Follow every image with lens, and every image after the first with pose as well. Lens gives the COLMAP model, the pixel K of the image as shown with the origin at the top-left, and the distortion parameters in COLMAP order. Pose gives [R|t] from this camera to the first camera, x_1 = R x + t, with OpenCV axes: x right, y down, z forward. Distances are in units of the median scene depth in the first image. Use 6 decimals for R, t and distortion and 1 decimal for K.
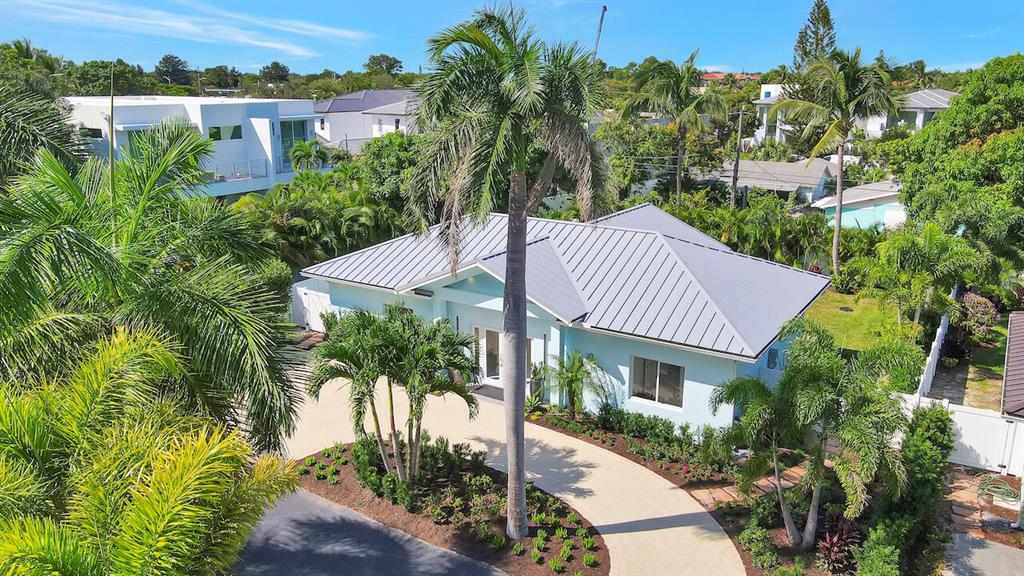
lens RADIAL K [[739.9, 0, 512.0], [0, 739.9, 288.0], [0, 0, 1]] dist [-0.000155, 0.000288]
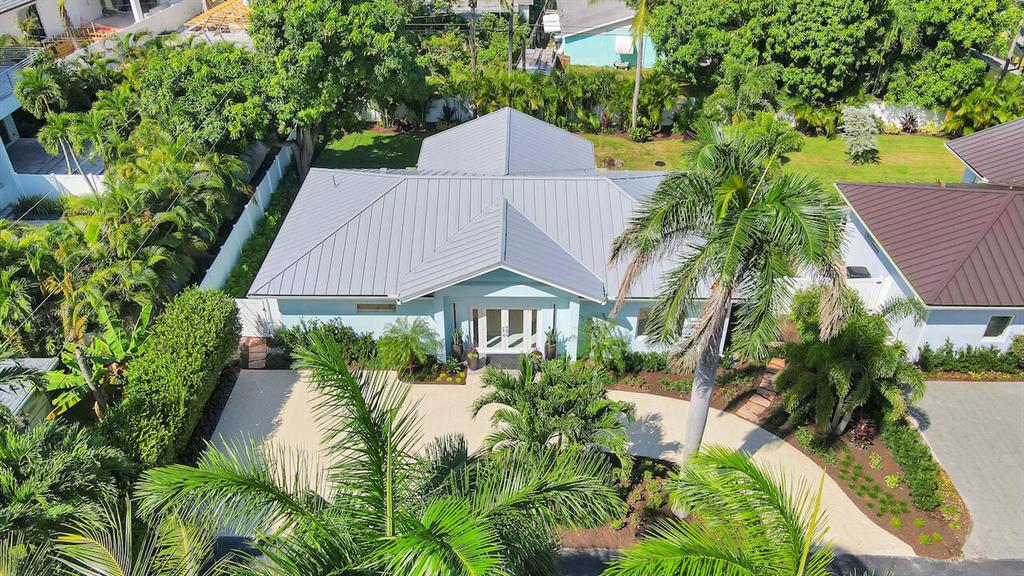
lens RADIAL K [[757.6, 0, 512.0], [0, 757.6, 288.0], [0, 0, 1]] dist [-0.005411, -0.000661]
pose [[0.847161, -0.306343, 0.434134, -0.525960], [0.142459, 0.918102, 0.369858, -0.414431], [-0.511883, -0.251483, 0.821421, 0.135594]]
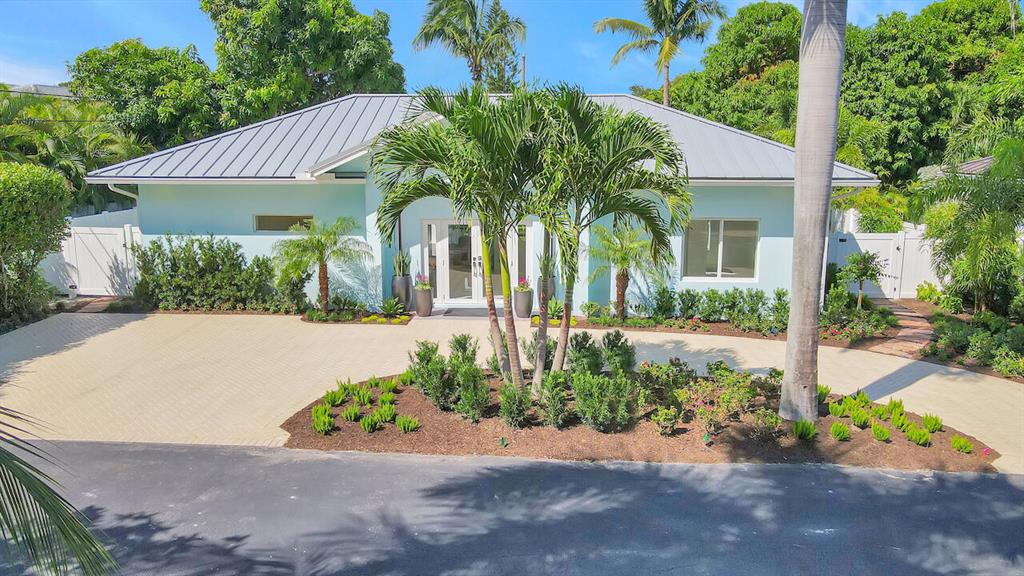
lens RADIAL K [[757.6, 0, 512.0], [0, 757.6, 288.0], [0, 0, 1]] dist [-0.005411, -0.000661]
pose [[0.870187, -0.095650, 0.483349, -0.374186], [0.132269, 0.990317, -0.042153, 0.172402], [-0.474637, 0.100613, 0.874412, 0.431637]]
